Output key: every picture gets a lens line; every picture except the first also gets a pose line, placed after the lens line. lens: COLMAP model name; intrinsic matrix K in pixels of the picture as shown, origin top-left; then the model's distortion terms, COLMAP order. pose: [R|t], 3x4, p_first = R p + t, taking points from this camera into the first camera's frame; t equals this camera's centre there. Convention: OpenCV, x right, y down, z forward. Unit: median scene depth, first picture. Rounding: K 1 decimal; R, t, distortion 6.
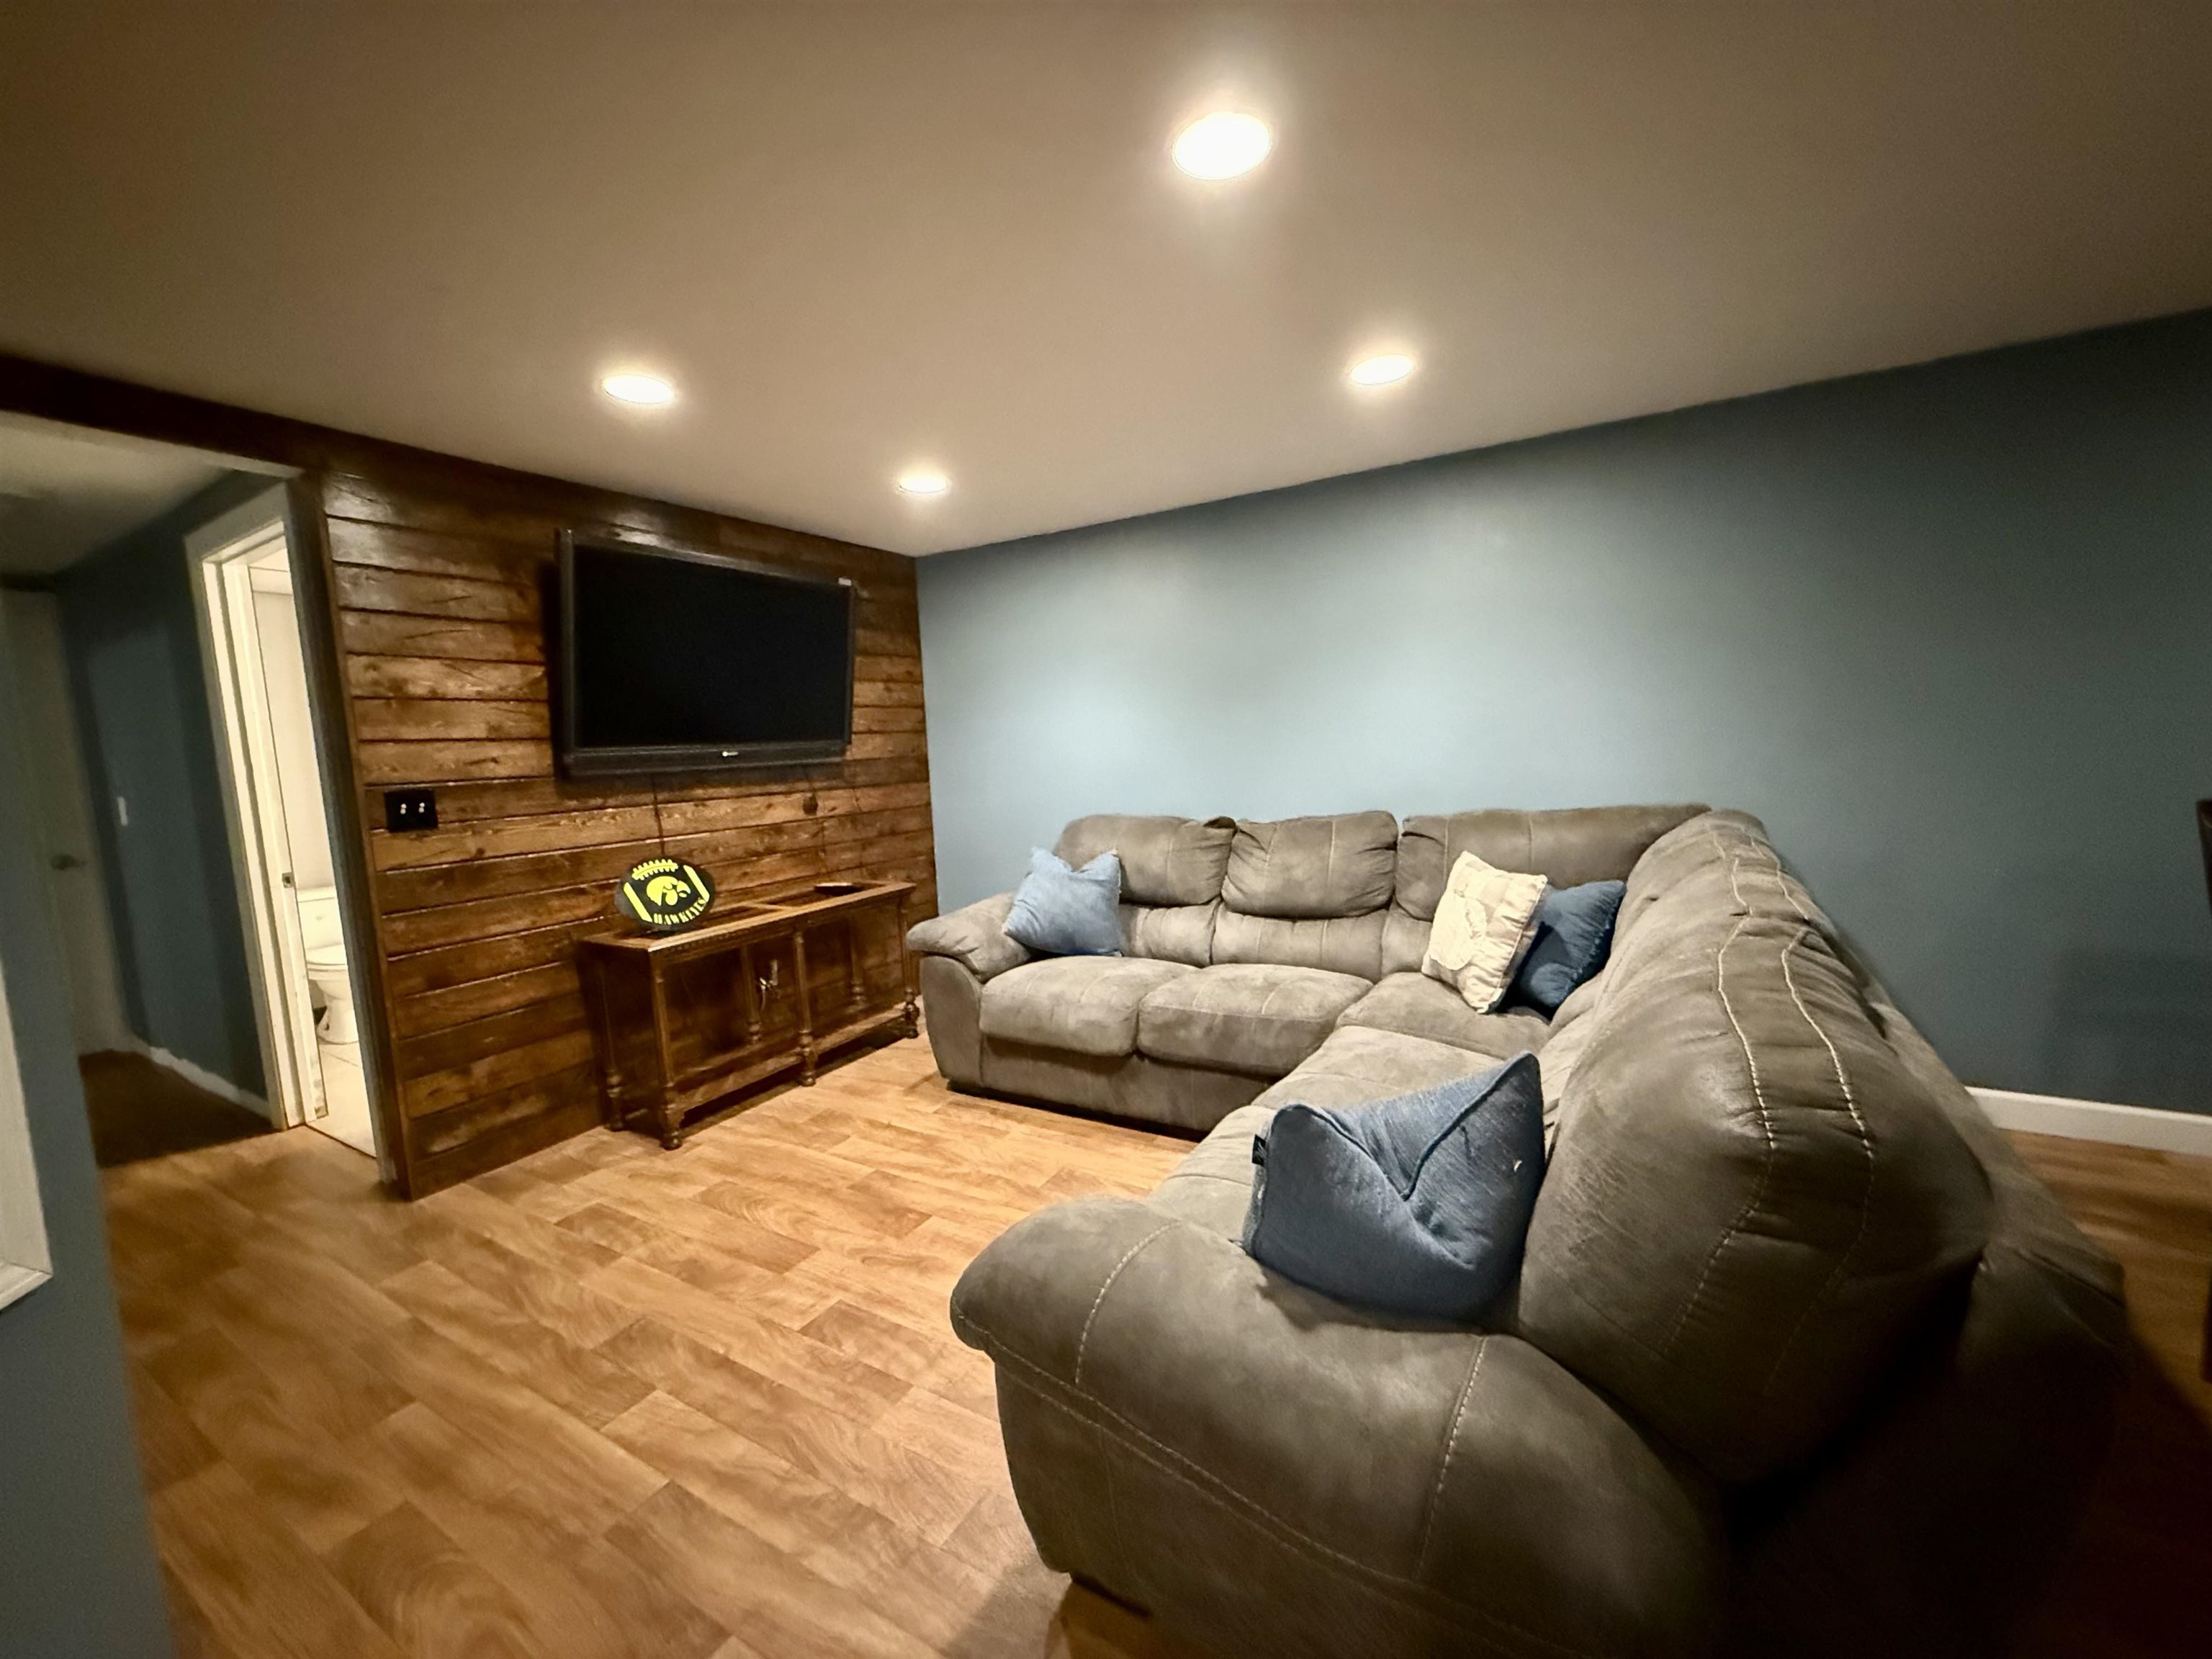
lens RADIAL K [[878.2, 0, 1097.0], [0, 878.2, 826.4], [0, 0, 1]] dist [-0.001776, 0.000388]
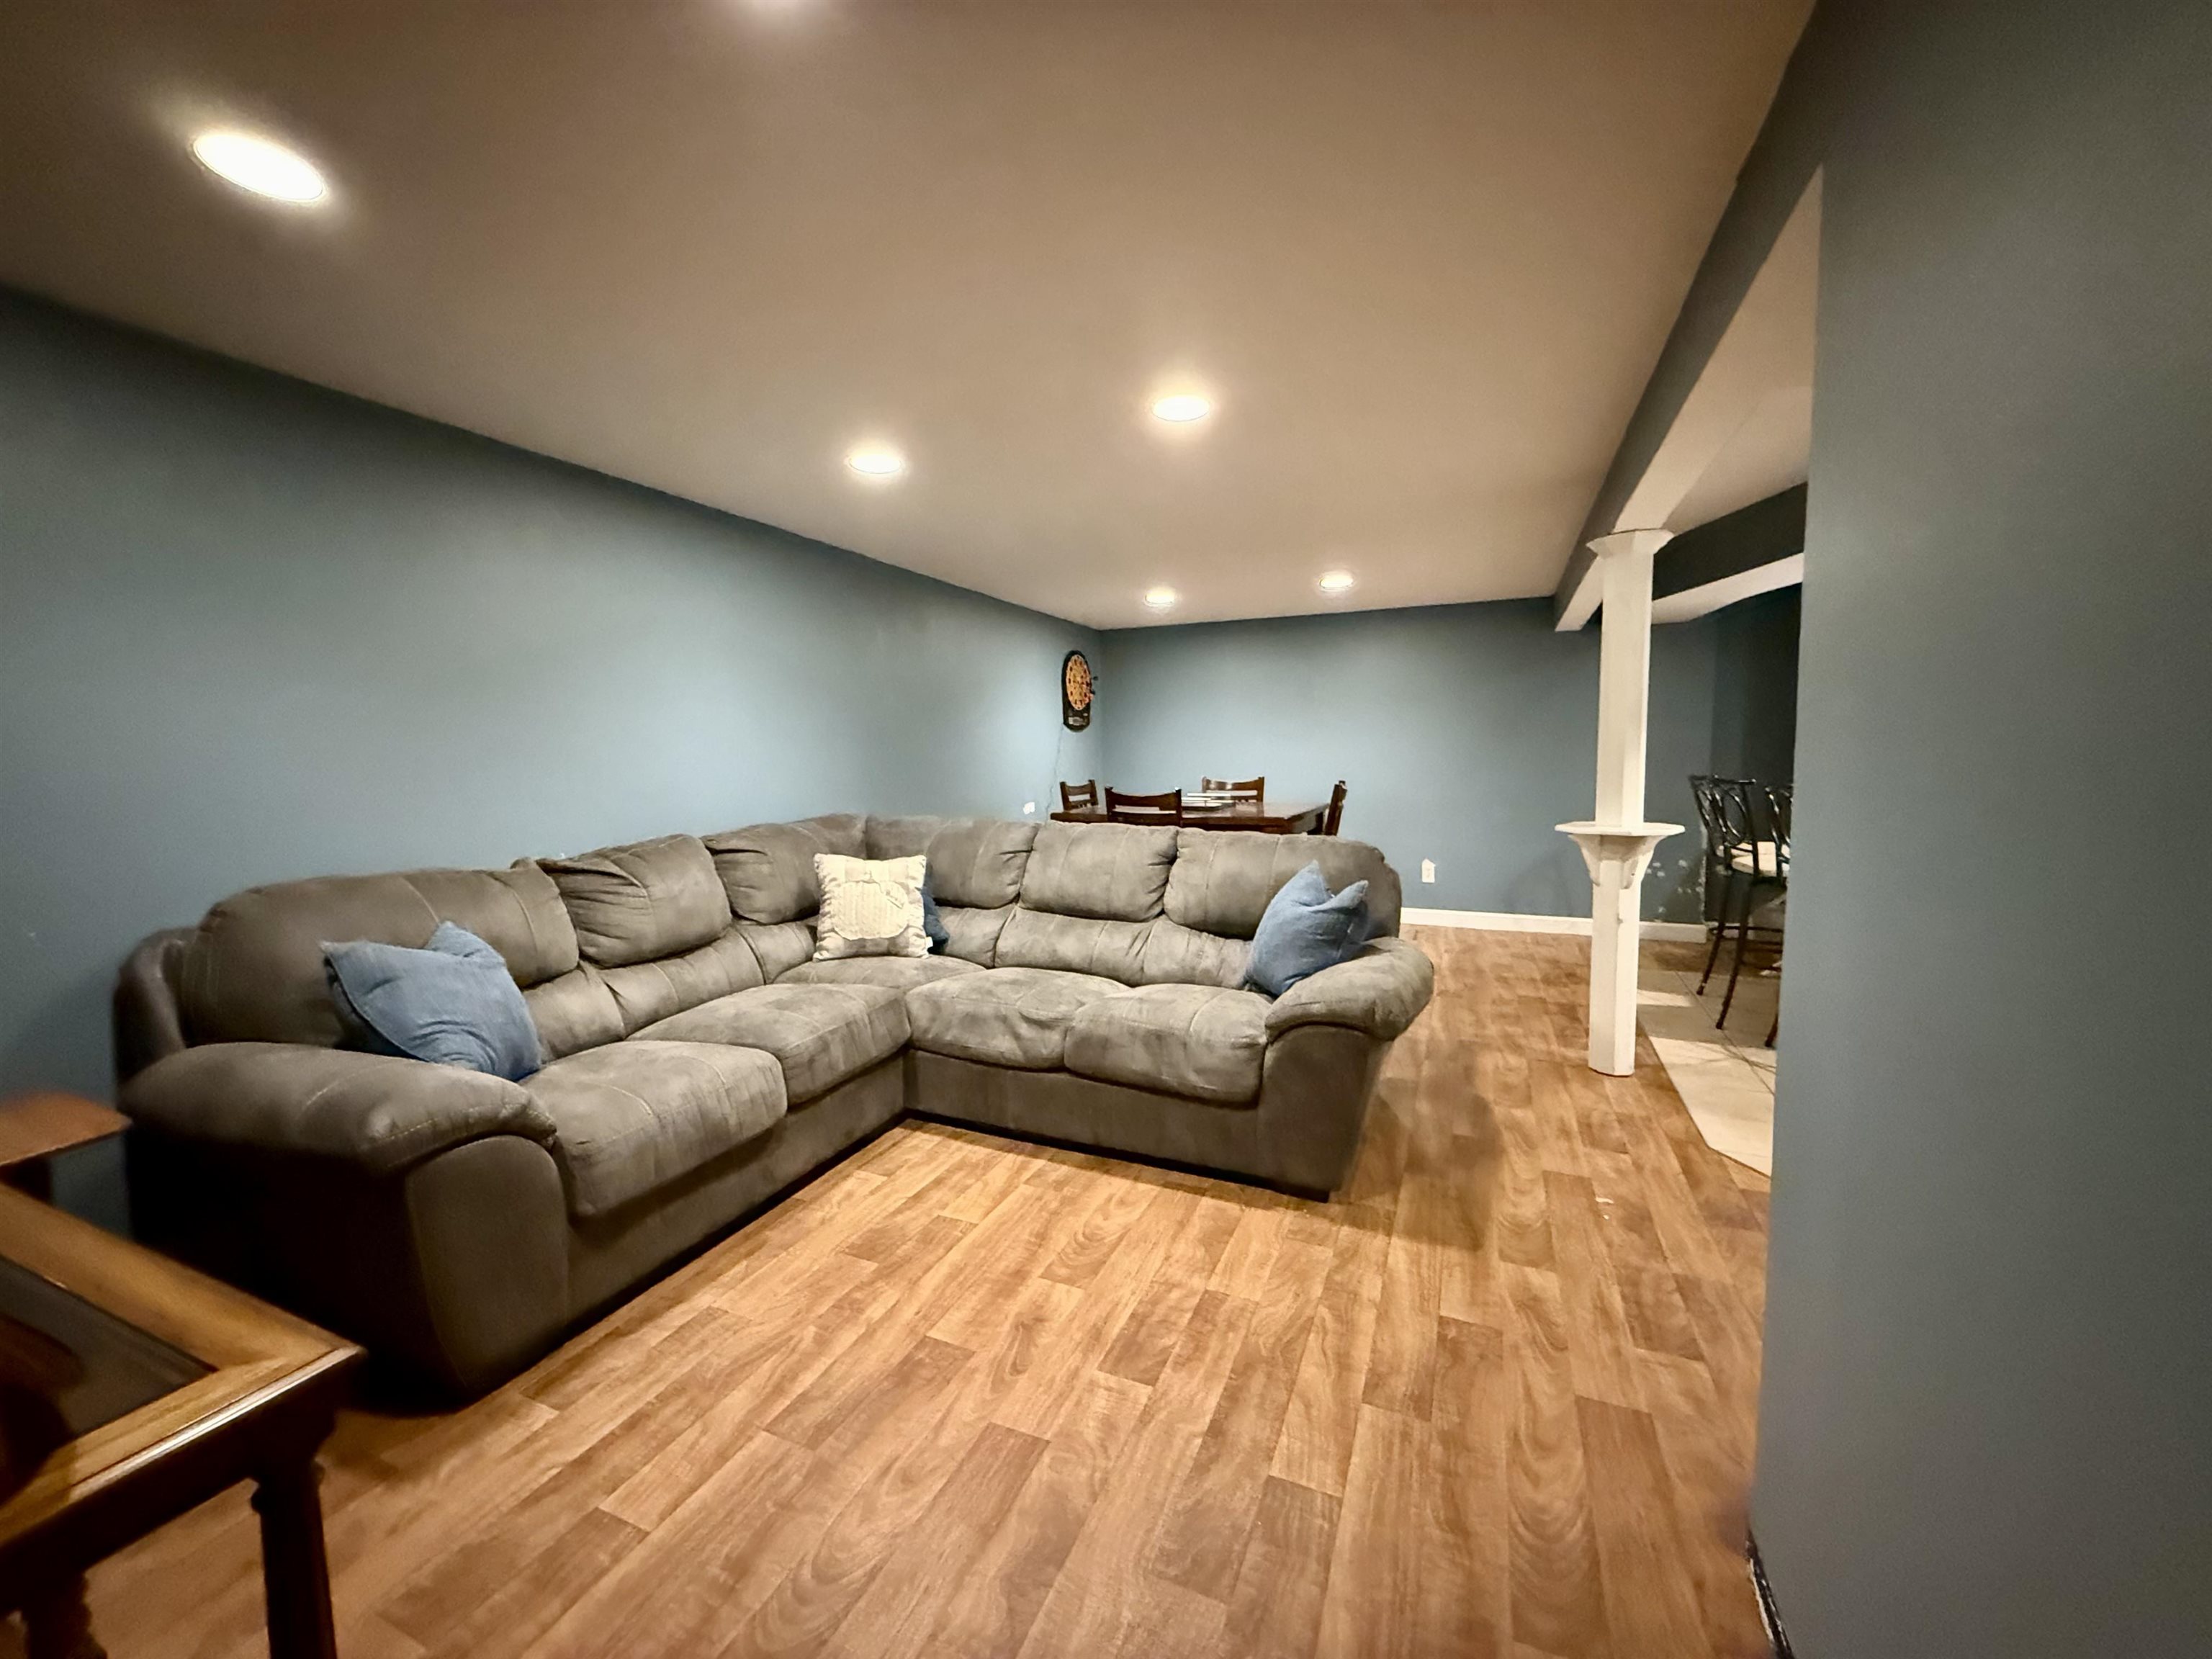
lens RADIAL K [[878.2, 0, 1100.9], [0, 878.2, 835.8], [0, 0, 1]] dist [-0.001776, 0.000388]
pose [[-0.130333, -0.043040, 0.990536, -0.821922], [0.113980, 0.991783, 0.058091, -0.022177], [-0.984897, 0.120472, -0.124357, 0.759287]]
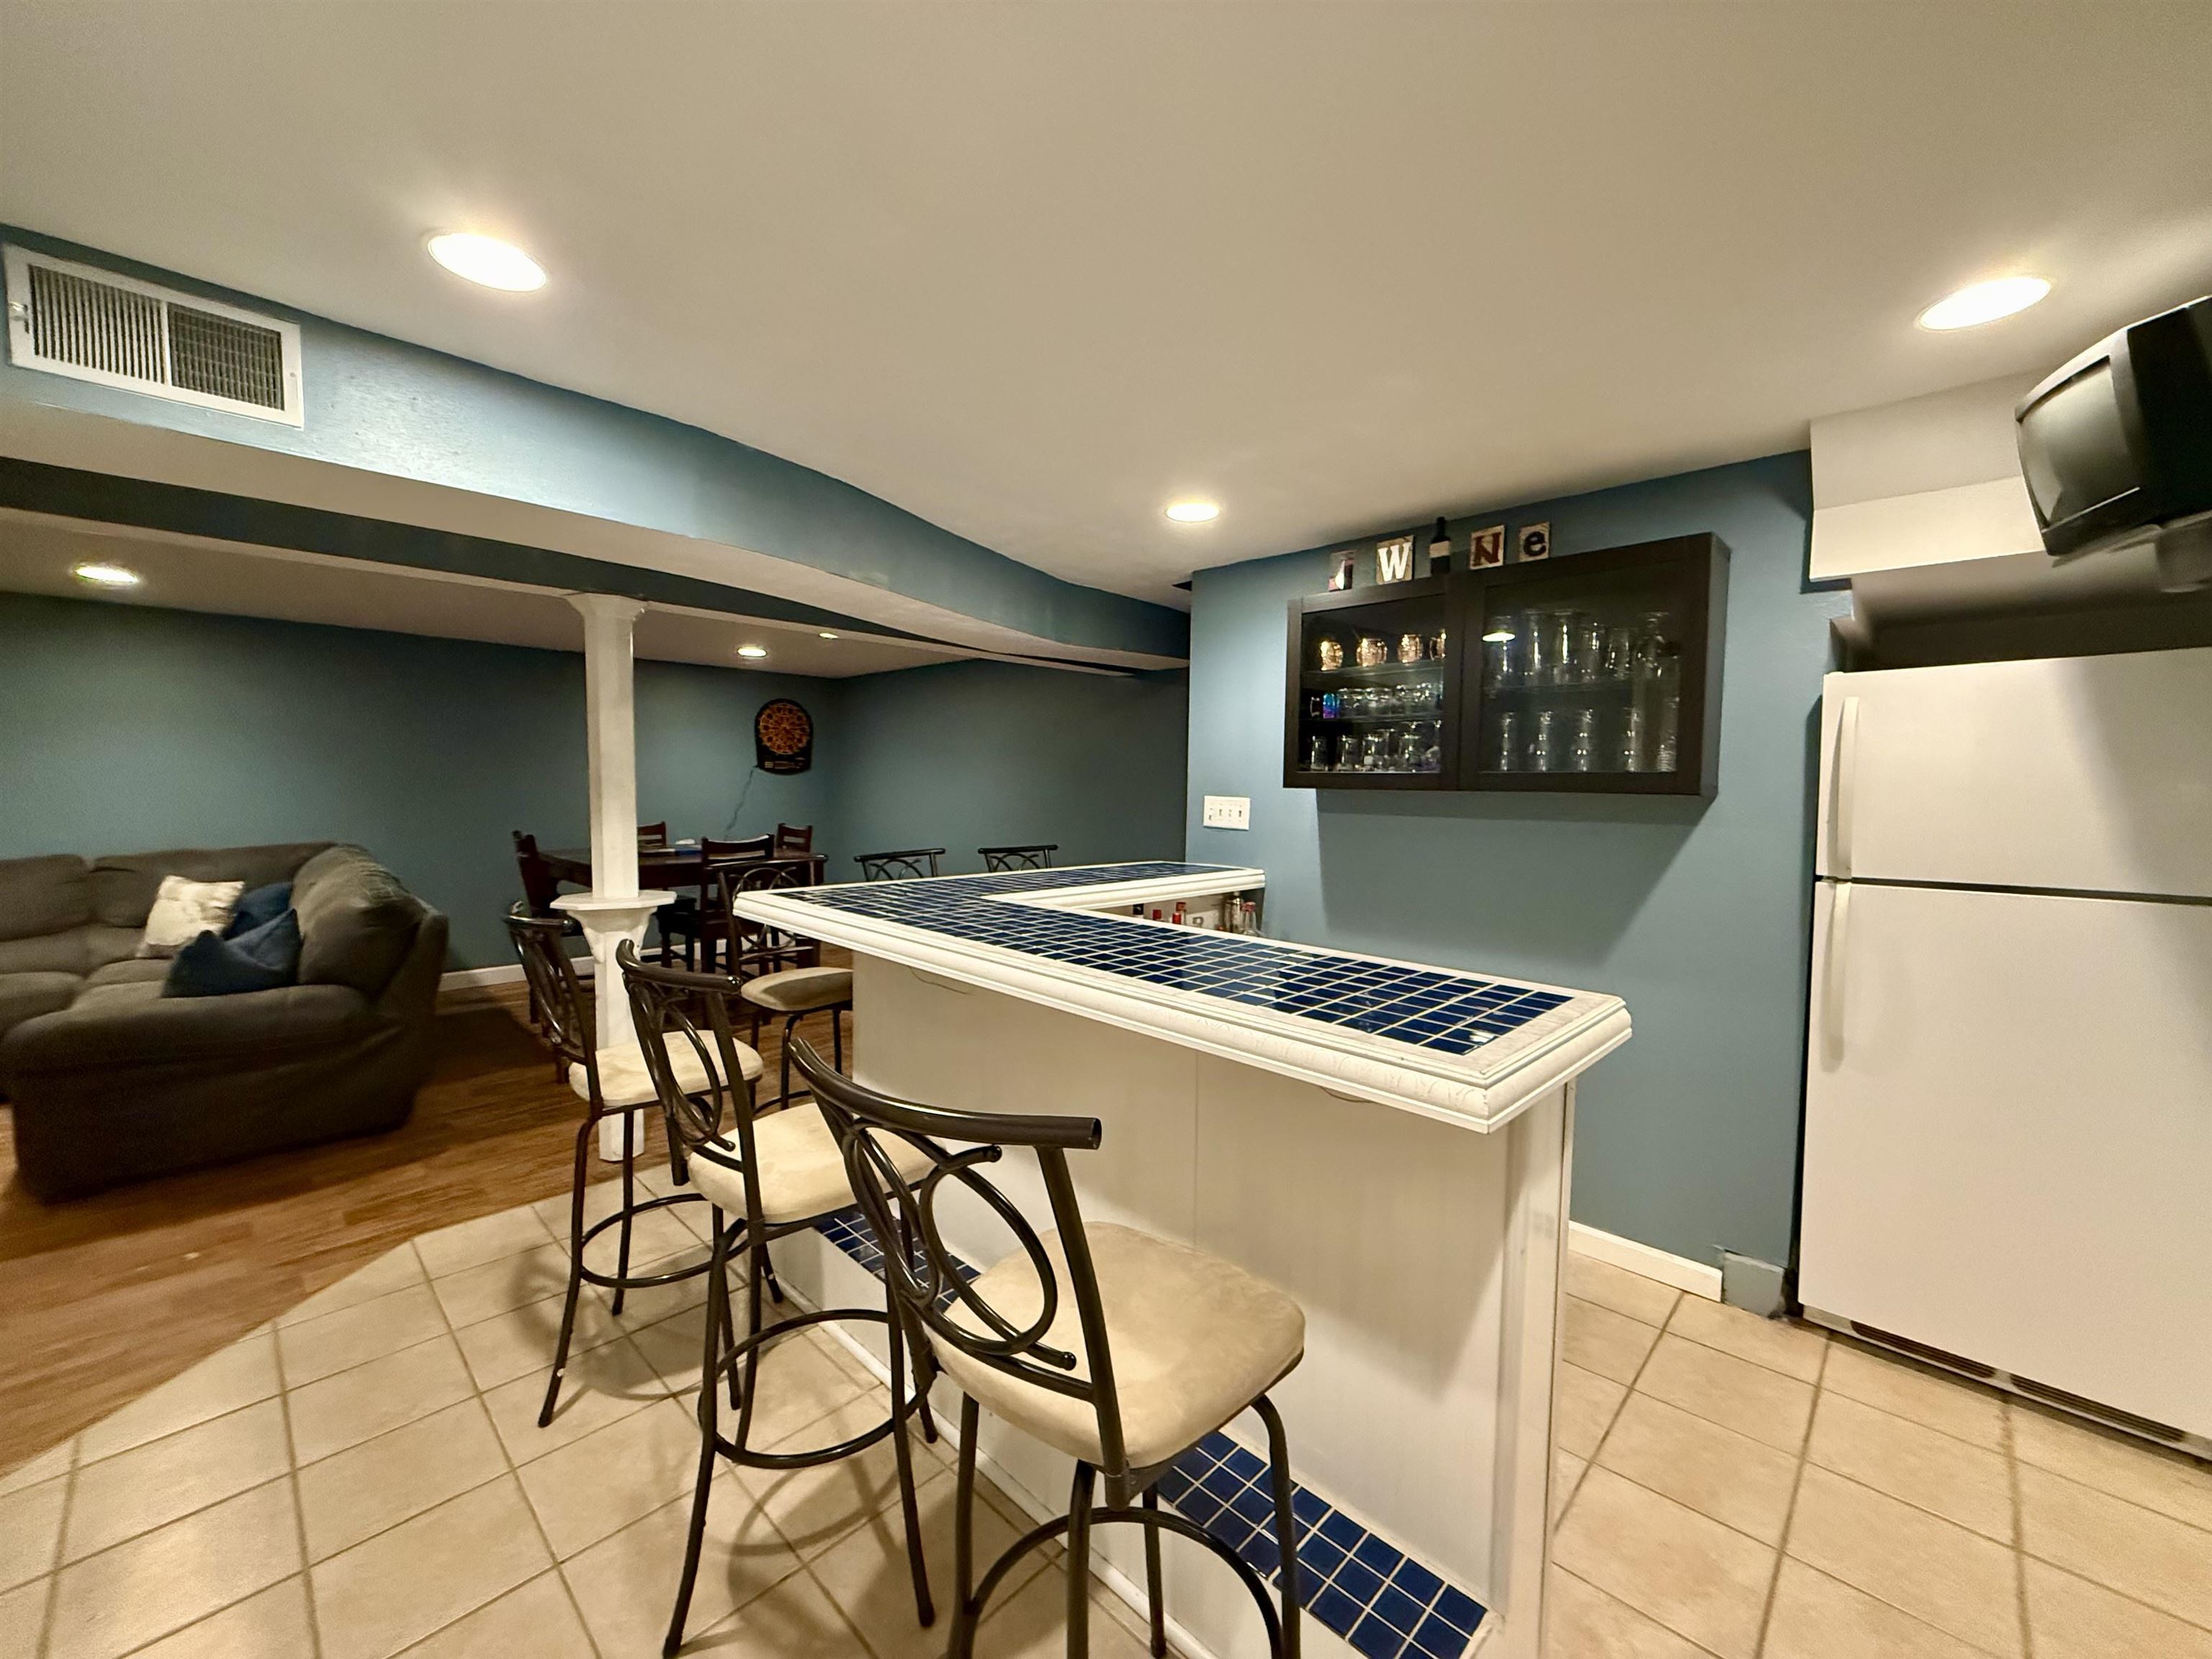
lens RADIAL K [[878.2, 0, 1090.8], [0, 878.2, 833.1], [0, 0, 1]] dist [-0.001776, 0.000388]
pose [[0.227849, -0.003788, 0.973689, -0.699495], [0.074044, 0.997164, -0.013447, 0.094305], [-0.970877, 0.075160, 0.227483, -0.910344]]
